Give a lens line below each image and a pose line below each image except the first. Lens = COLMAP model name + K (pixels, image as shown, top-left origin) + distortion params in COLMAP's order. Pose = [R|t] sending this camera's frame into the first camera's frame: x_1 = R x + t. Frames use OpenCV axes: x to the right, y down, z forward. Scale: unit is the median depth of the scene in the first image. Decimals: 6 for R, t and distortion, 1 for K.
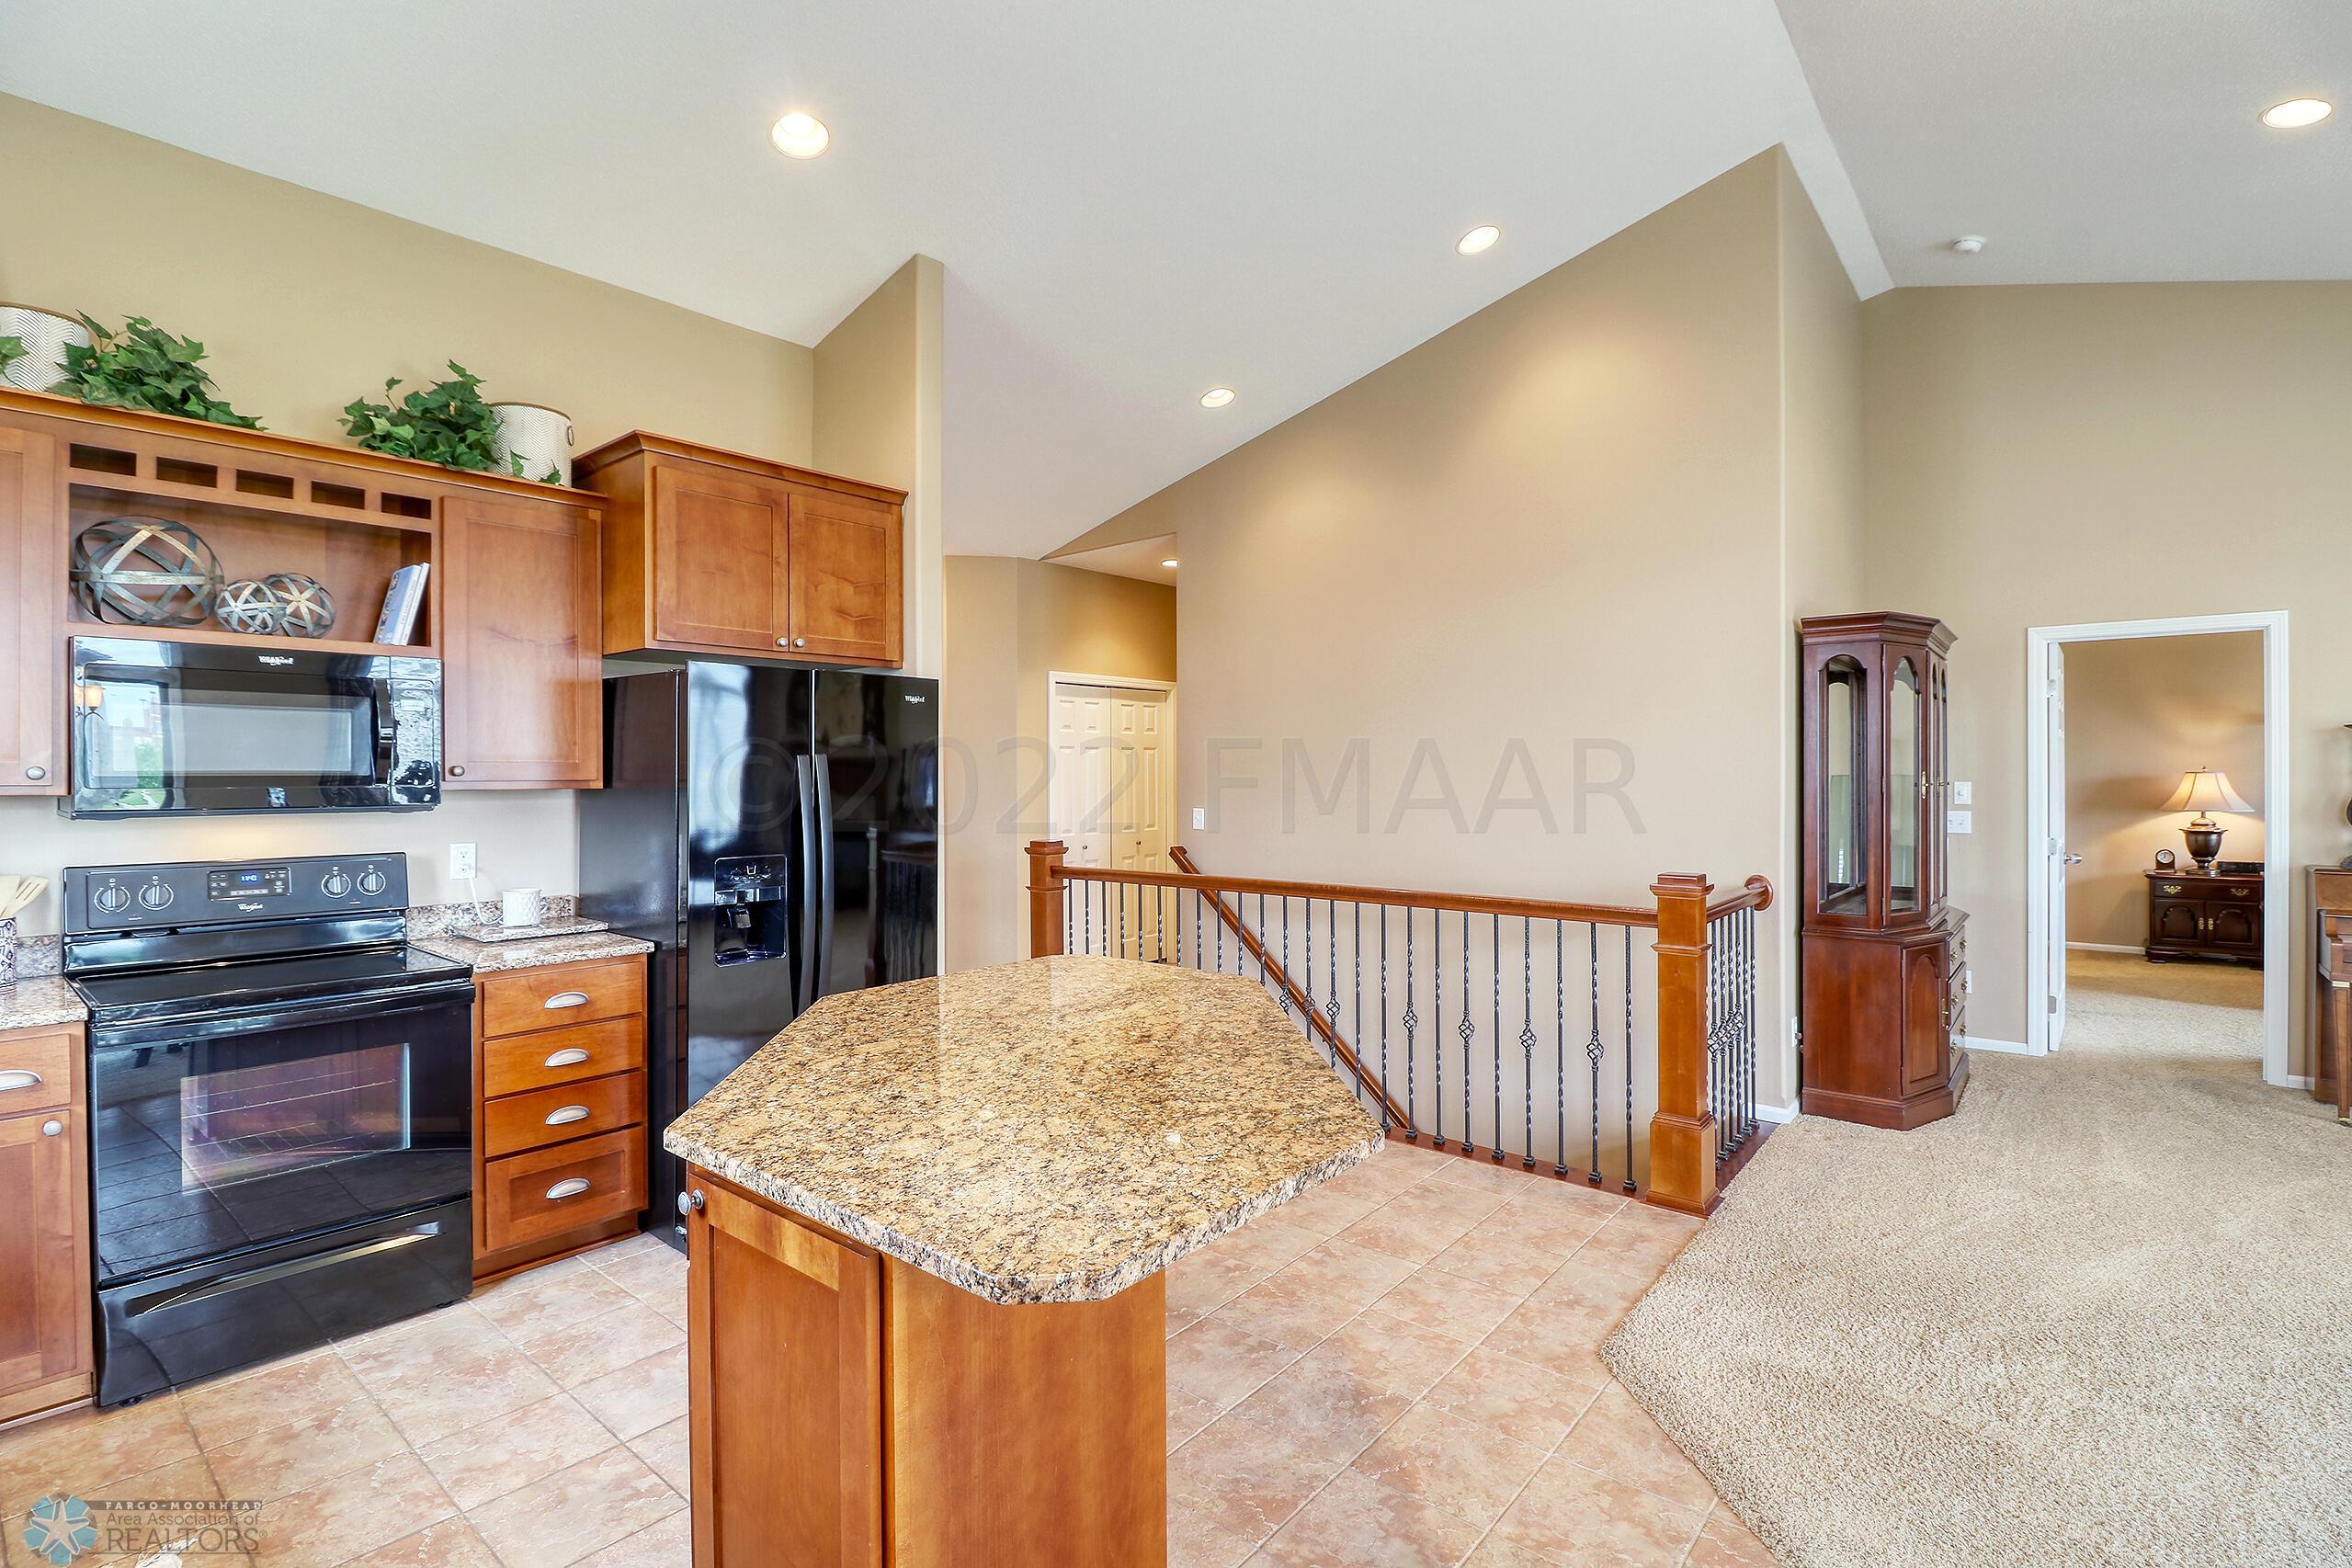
lens RADIAL K [[1091.7, 0, 1179.8], [0, 1091.7, 773.4], [0, 0, 1]] dist [-0.001821, -0.013241]
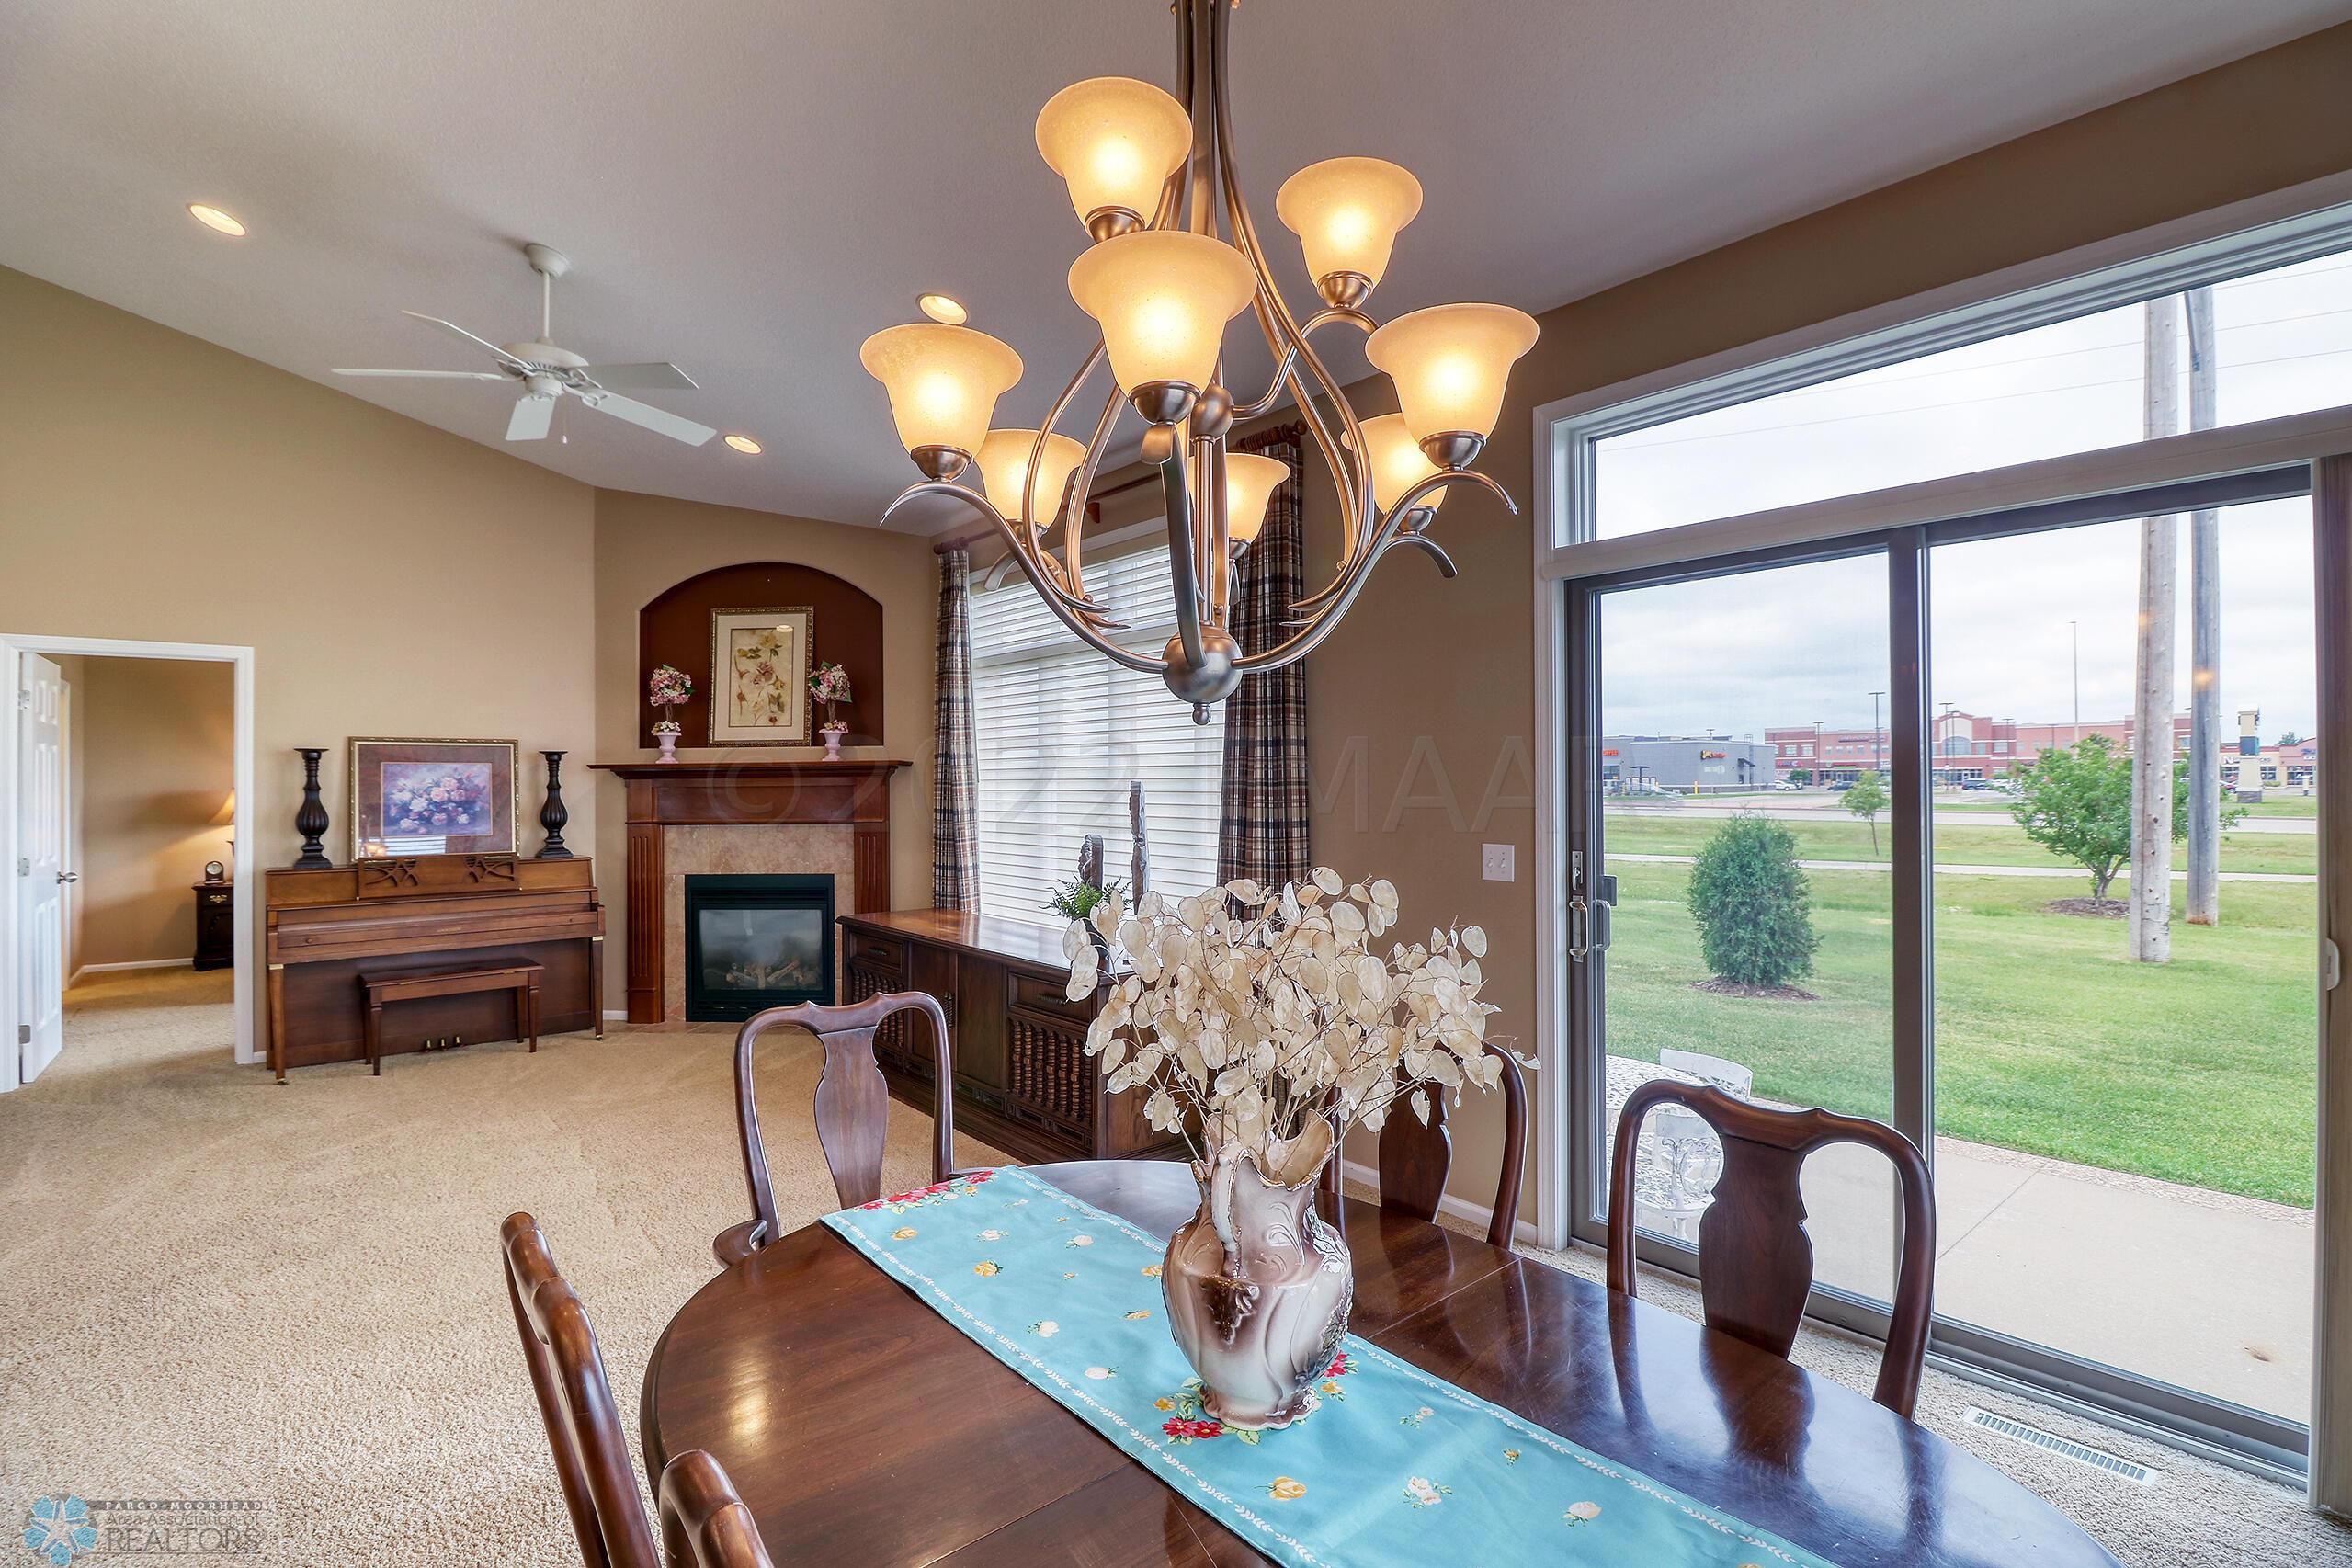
lens RADIAL K [[1091.7, 0, 1179.8], [0, 1091.7, 773.4], [0, 0, 1]] dist [-0.001821, -0.013241]
pose [[0.170090, 0.009860, 0.985379, 0.092366], [0.003355, 0.999938, -0.010585, -0.002013], [-0.985423, 0.005106, 0.170046, -0.257002]]
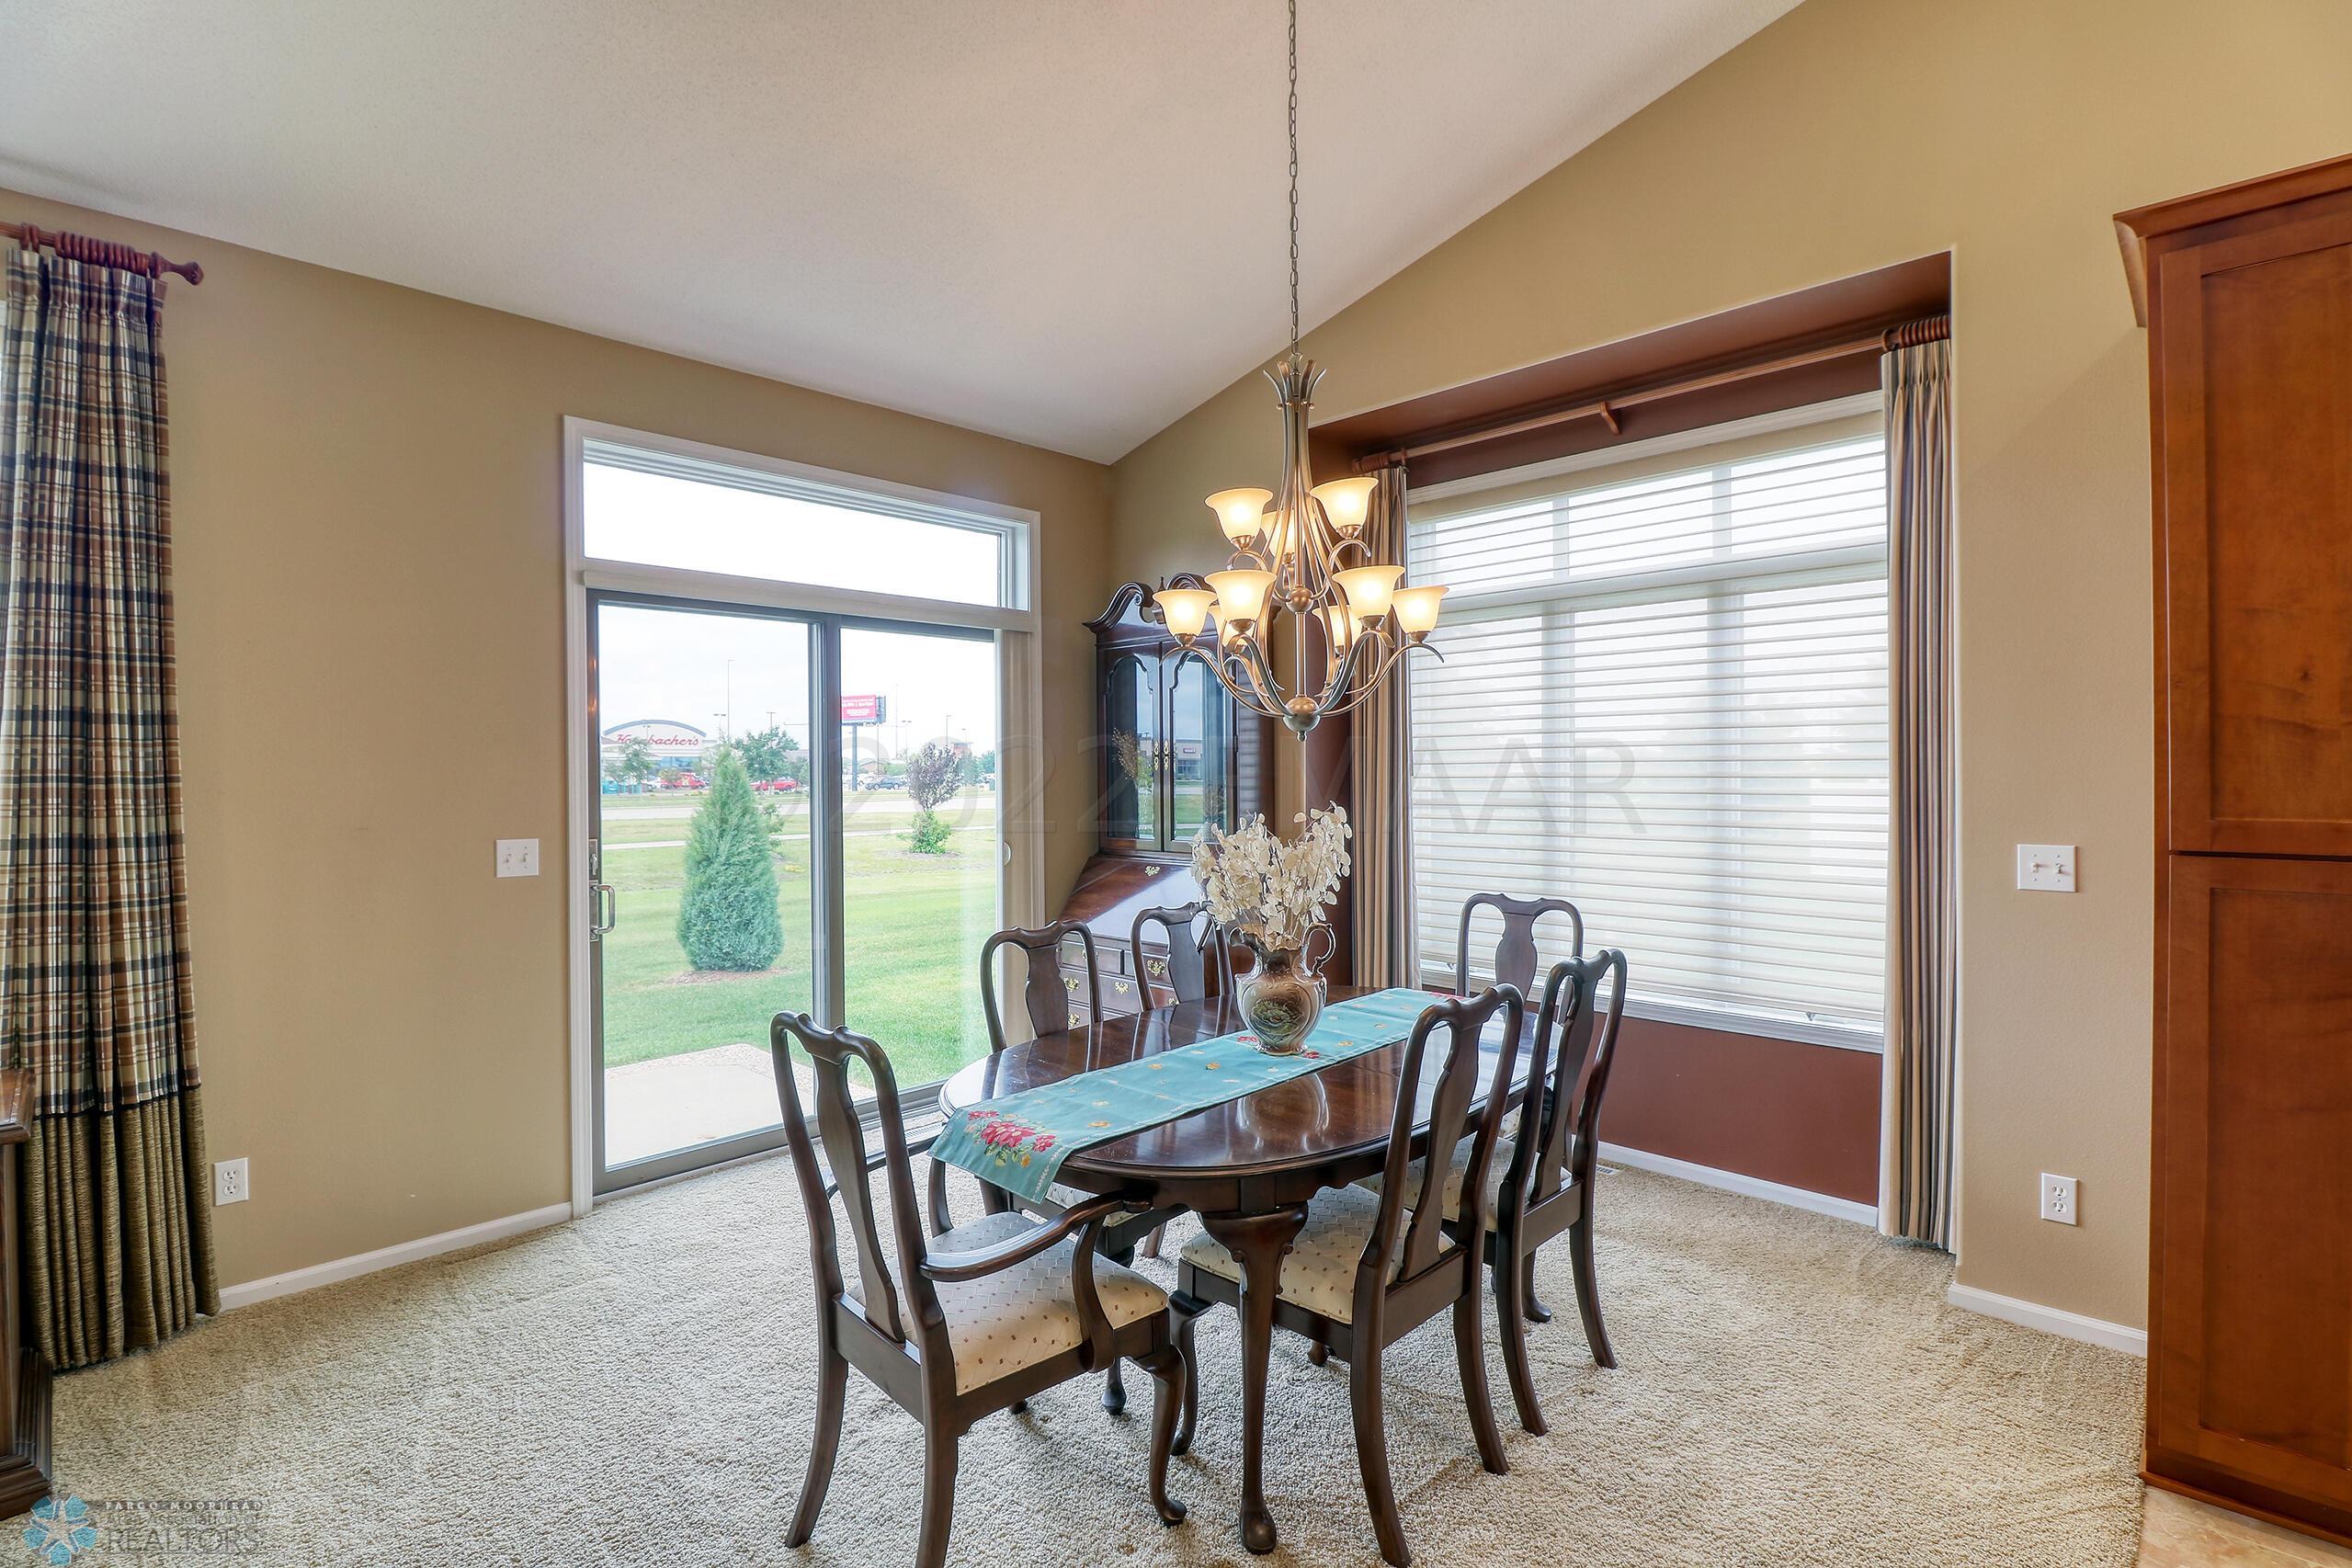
lens RADIAL K [[1084.0, 0, 1183.5], [0, 1084.0, 771.4], [0, 0, 1]] dist [0.000675, -0.011975]
pose [[-0.997168, 0.011069, 0.074385, 0.481993], [0.011141, 0.999938, 0.000547, -0.001393], [-0.074374, 0.001375, -0.997229, 0.607737]]
